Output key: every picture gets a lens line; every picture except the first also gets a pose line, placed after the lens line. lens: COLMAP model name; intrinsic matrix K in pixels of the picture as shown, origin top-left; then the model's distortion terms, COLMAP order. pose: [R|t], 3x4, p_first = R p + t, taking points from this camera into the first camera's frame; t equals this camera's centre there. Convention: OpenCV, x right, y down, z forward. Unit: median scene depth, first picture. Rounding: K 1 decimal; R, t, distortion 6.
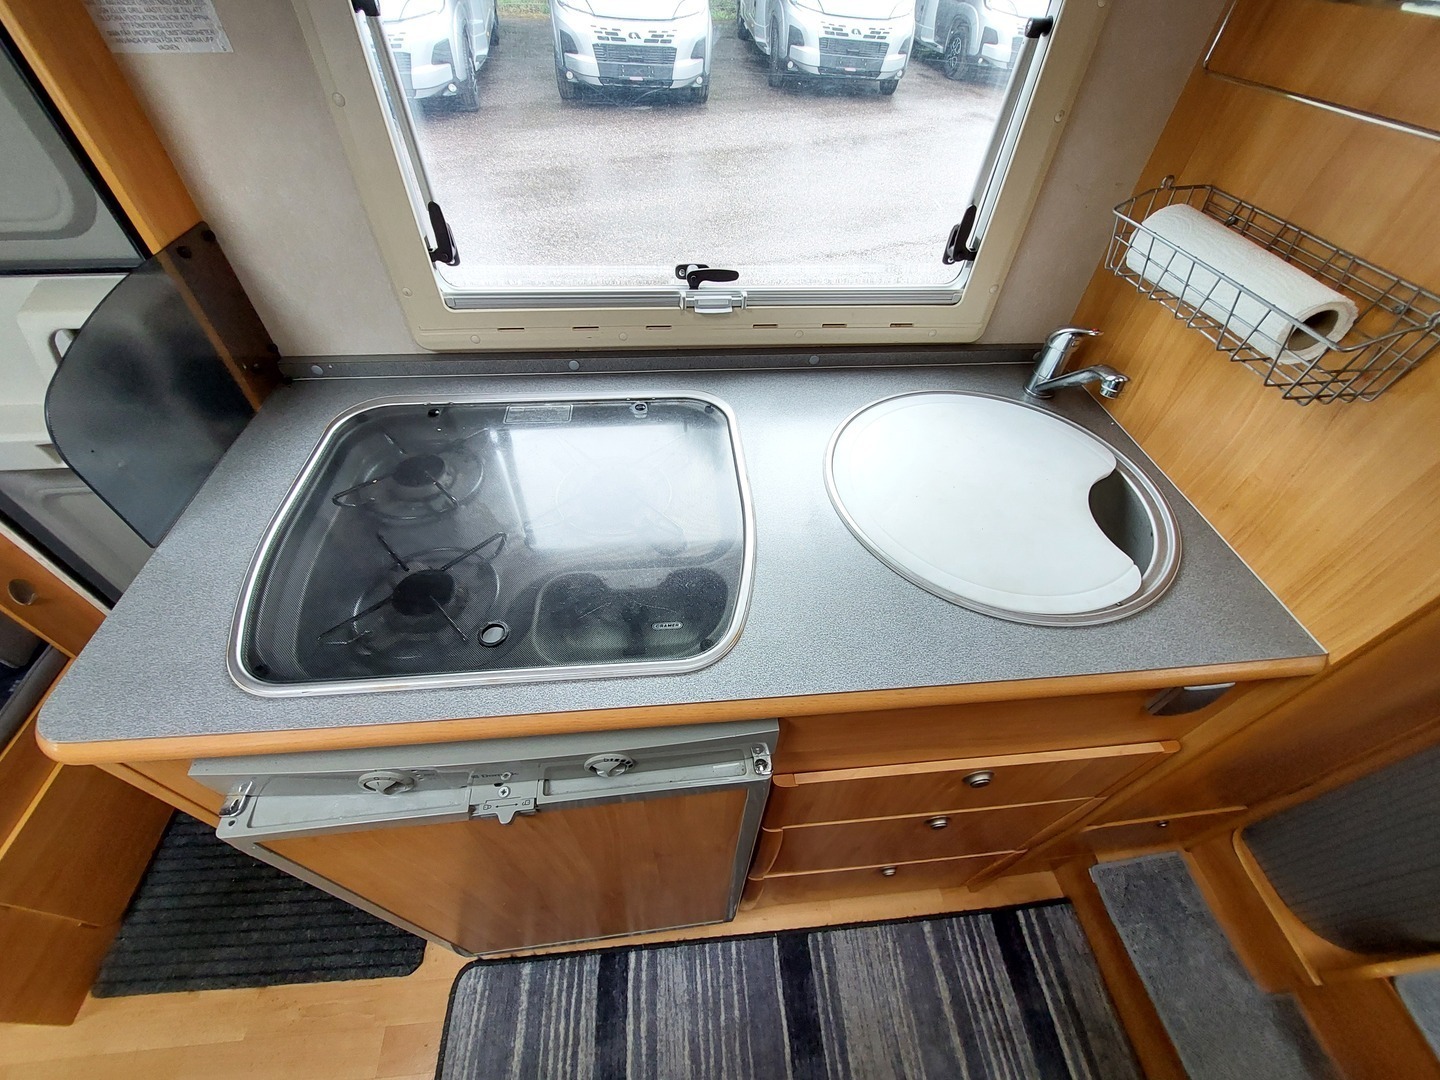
lens RADIAL K [[572.8, 0, 716.9], [0, 572.8, 557.6], [0, 0, 1]] dist [-0.015527, 0.000238]
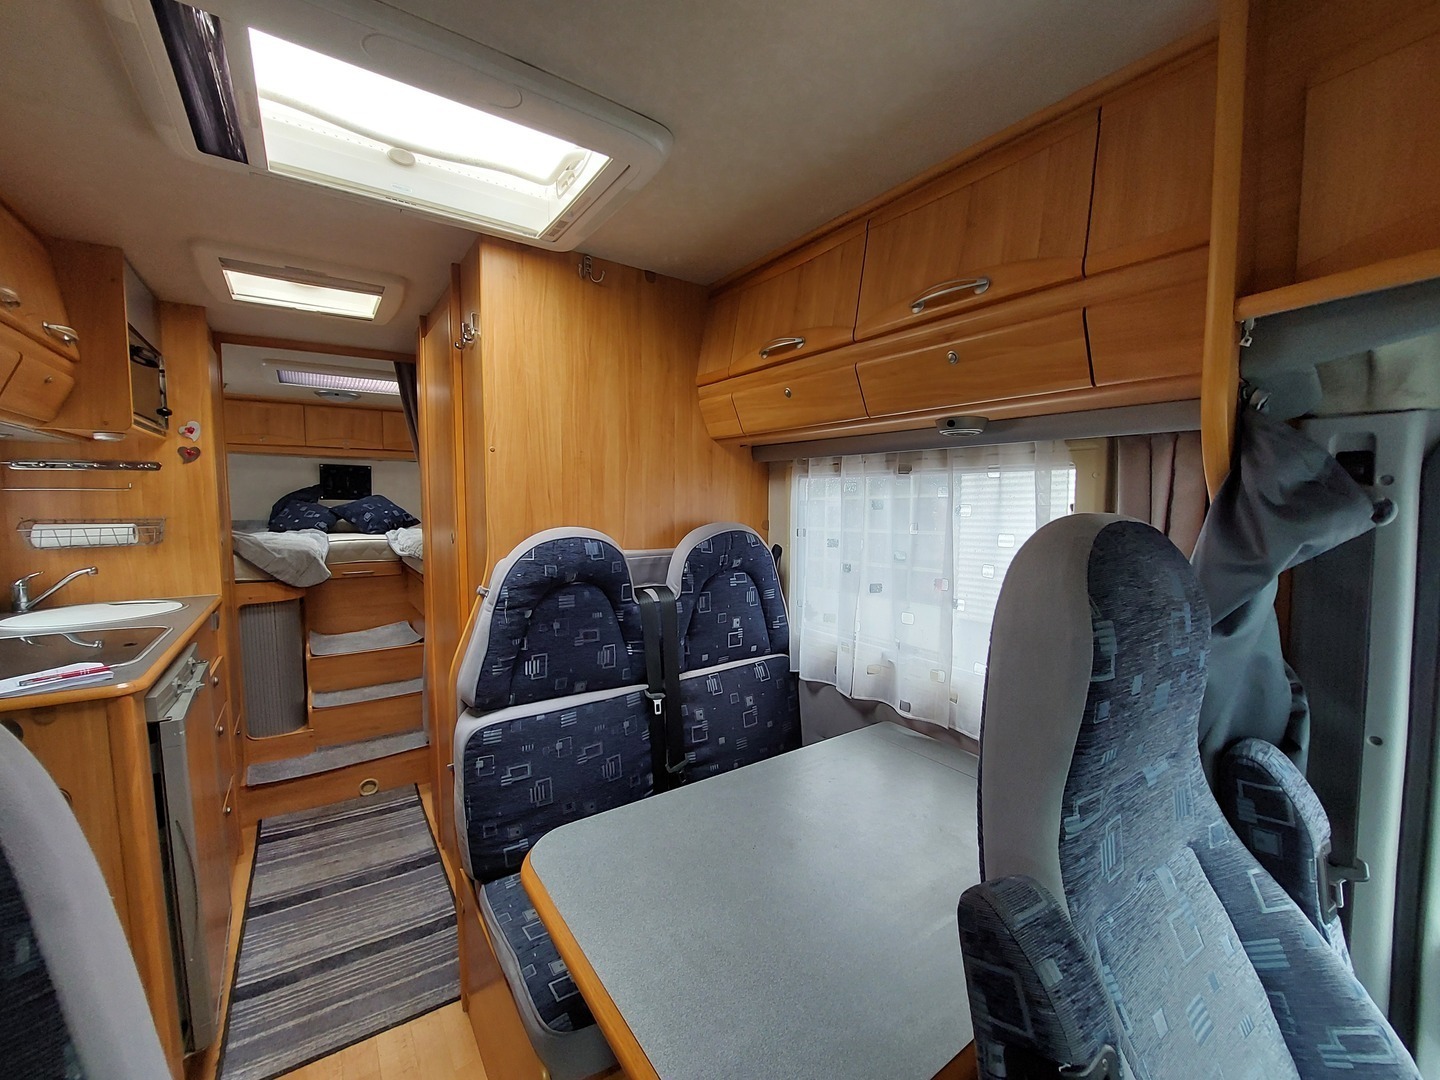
lens RADIAL K [[572.8, 0, 716.9], [0, 572.8, 557.6], [0, 0, 1]] dist [-0.015527, 0.000238]
pose [[-0.493912, -0.120066, 0.861182, -1.796750], [0.634978, 0.626809, 0.451567, 0.202835], [-0.594015, 0.769867, -0.233349, -0.130336]]
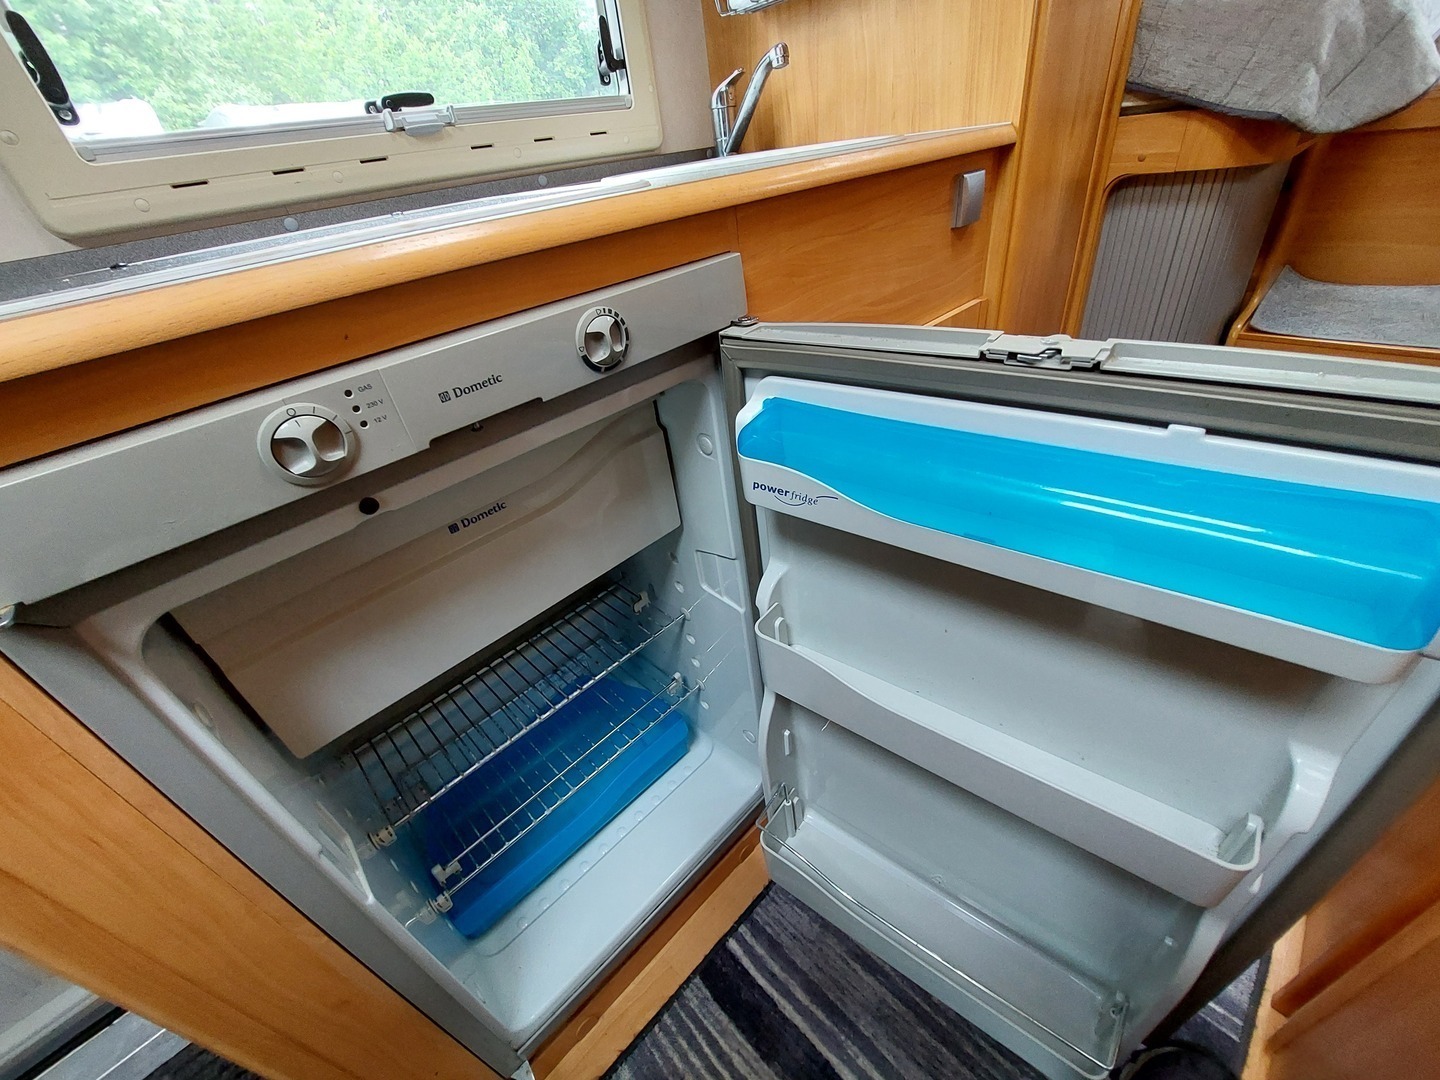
lens RADIAL K [[572.8, 0, 716.9], [0, 572.8, 557.6], [0, 0, 1]] dist [-0.015527, 0.000238]
pose [[0.766336, -0.464477, 0.443836, -0.273299], [0.565625, 0.815392, -0.123308, 0.387221], [-0.304626, 0.345539, 0.887584, 0.177239]]
